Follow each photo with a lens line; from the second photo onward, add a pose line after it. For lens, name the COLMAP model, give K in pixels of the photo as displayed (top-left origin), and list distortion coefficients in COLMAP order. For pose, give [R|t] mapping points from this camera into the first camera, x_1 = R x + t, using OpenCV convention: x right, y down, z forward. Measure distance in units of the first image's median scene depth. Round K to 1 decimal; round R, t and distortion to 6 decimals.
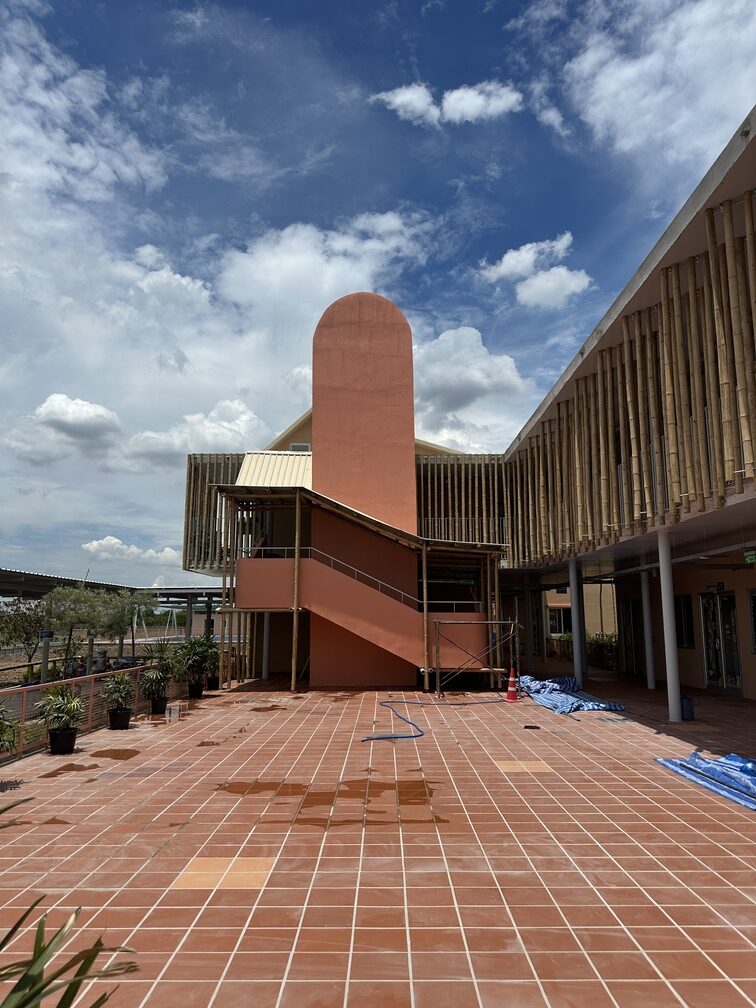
lens RADIAL K [[726.1, 0, 362.9], [0, 726.1, 503.6], [0, 0, 1]] dist [0.037482, -0.053012]
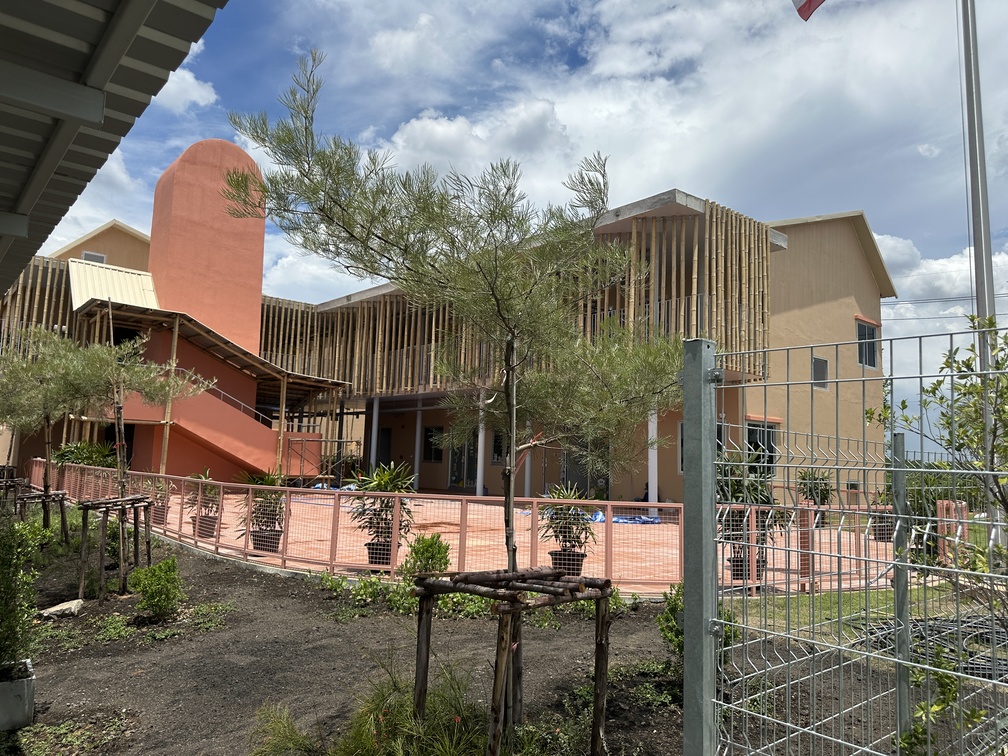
lens RADIAL K [[726.1, 0, 508.6], [0, 726.1, 381.1], [0, 0, 1]] dist [0.037482, -0.053012]
pose [[0.748664, 0.092307, 0.656492, -0.377465], [-0.137809, 0.990297, 0.017916, -0.008538], [-0.648469, -0.103884, 0.754120, -0.150787]]
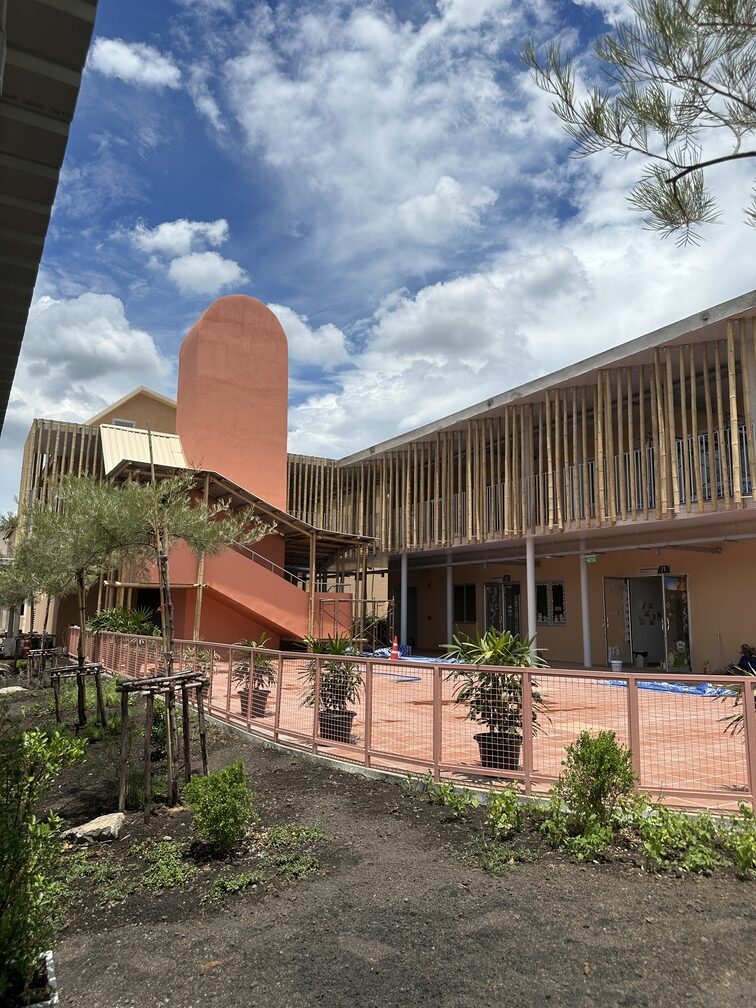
lens RADIAL K [[726.1, 0, 384.8], [0, 726.1, 507.1], [0, 0, 1]] dist [0.037482, -0.053012]
pose [[0.853660, 0.085524, 0.513761, -0.356809], [-0.094616, 0.995478, -0.008501, 0.011185], [-0.512164, -0.041353, 0.857891, -0.042226]]
